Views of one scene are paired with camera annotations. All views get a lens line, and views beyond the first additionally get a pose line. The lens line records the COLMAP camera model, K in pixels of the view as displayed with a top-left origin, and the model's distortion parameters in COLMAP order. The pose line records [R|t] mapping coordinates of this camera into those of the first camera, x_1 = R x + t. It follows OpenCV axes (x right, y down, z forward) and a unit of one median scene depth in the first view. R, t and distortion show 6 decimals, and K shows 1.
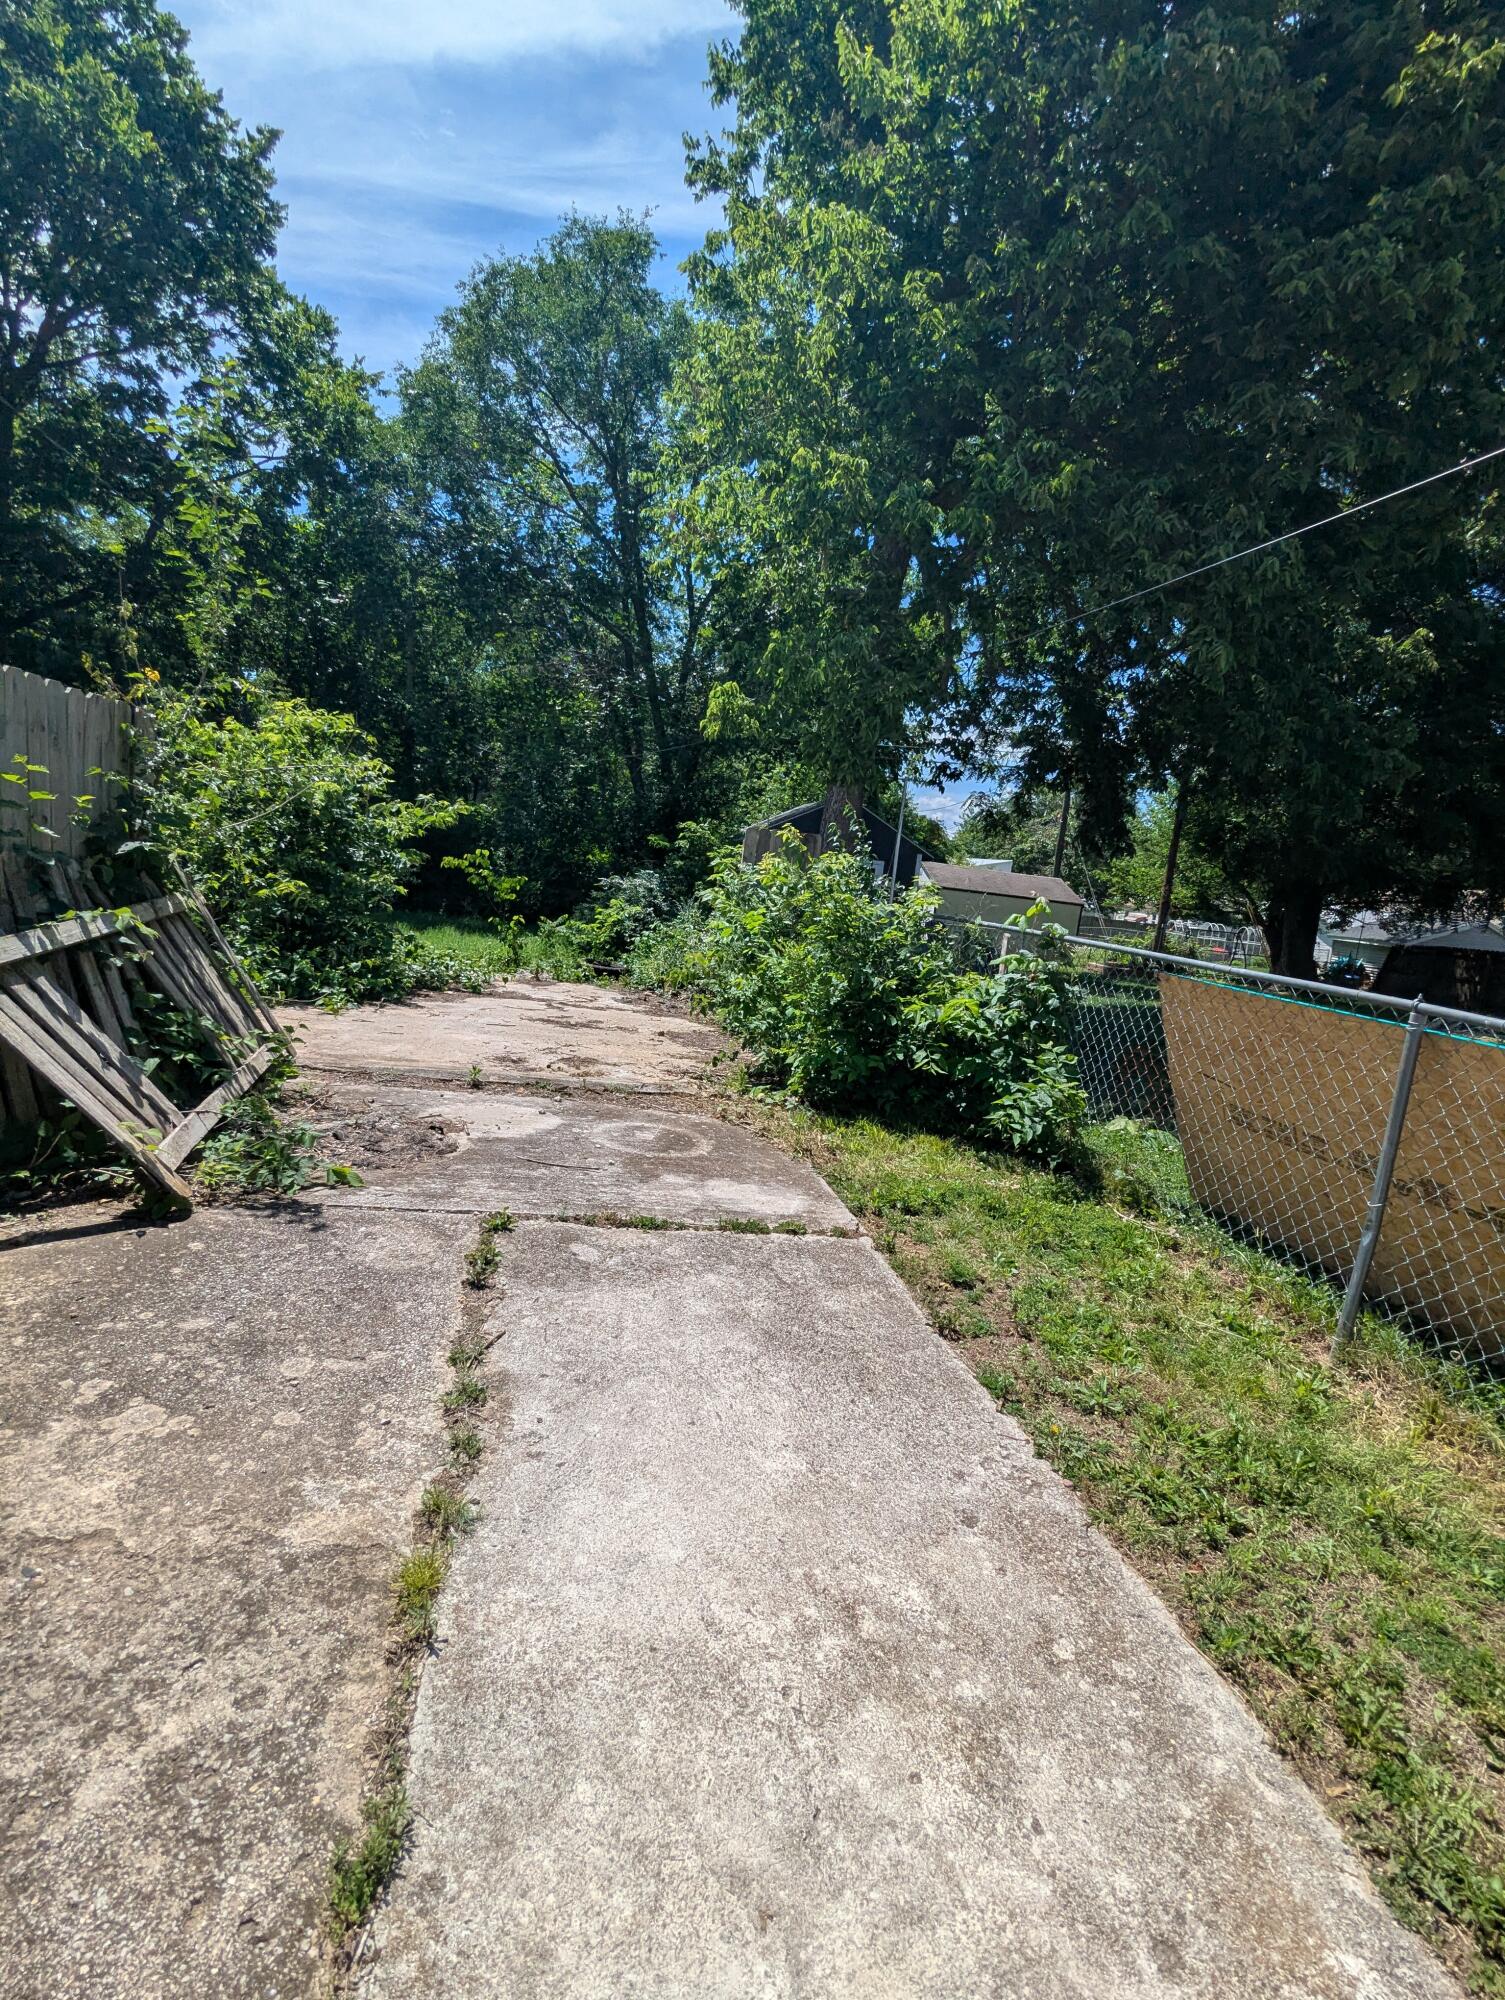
lens RADIAL K [[955.9, 0, 747.2], [0, 955.9, 1005.2], [0, 0, 1]] dist [-0.000336, -0.000250]
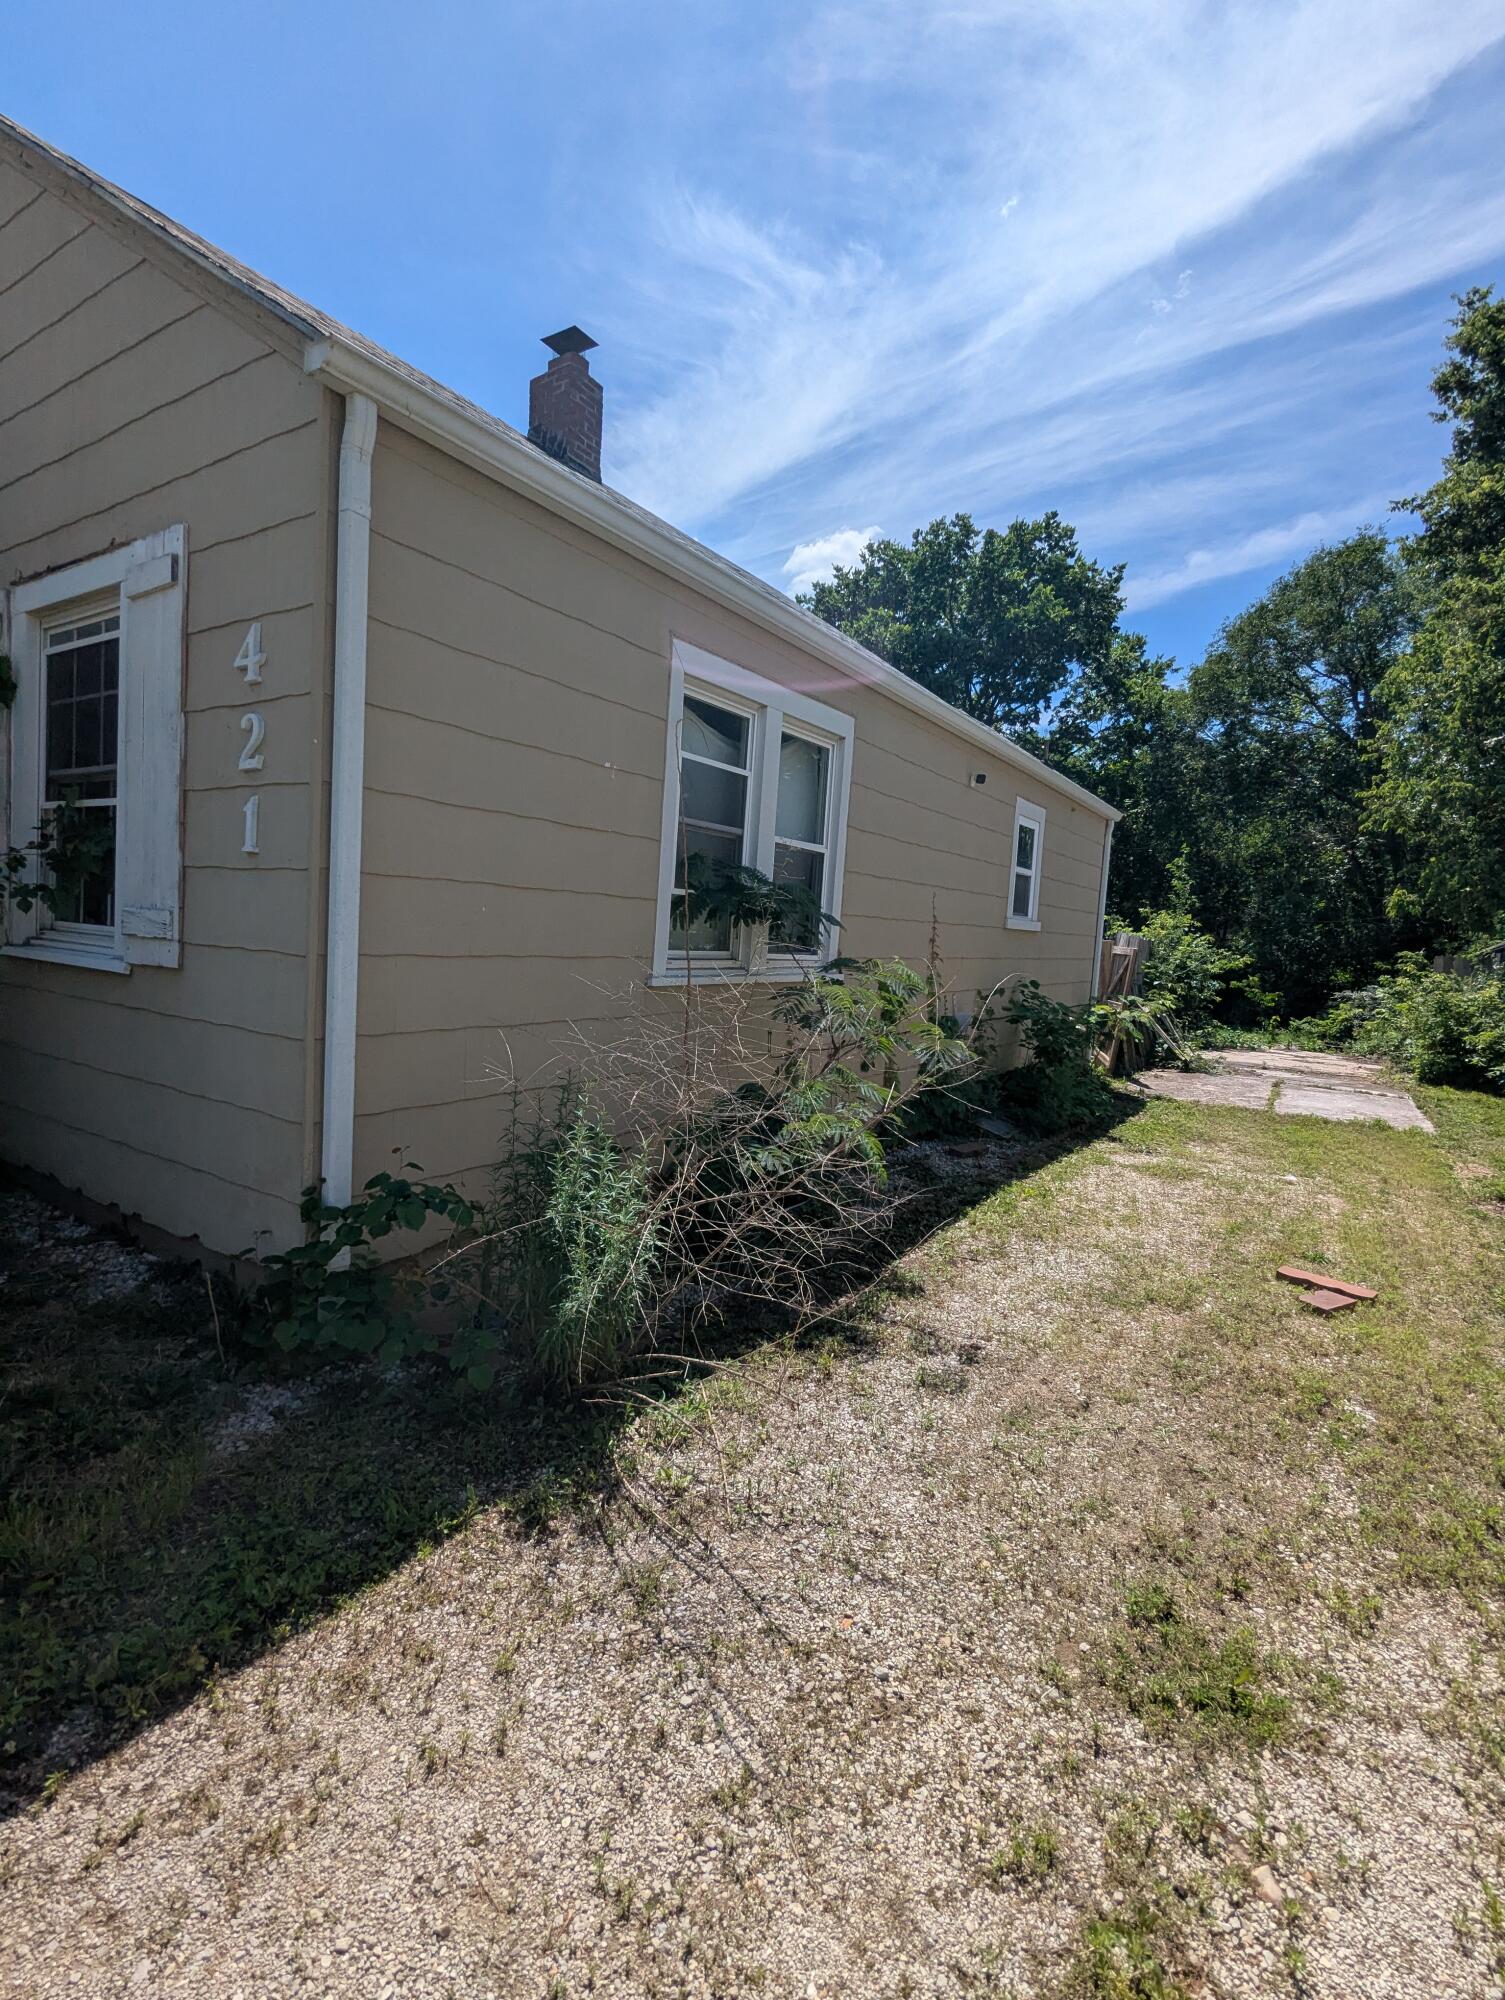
lens RADIAL K [[945.3, 0, 748.5], [0, 945.3, 1037.6], [0, 0, 1]] dist [0.000078, -0.017720]
pose [[0.747028, -0.001841, -0.664790, 0.148421], [-0.063043, 0.995293, -0.073599, 0.109836], [0.661796, 0.096891, 0.743396, -0.736249]]
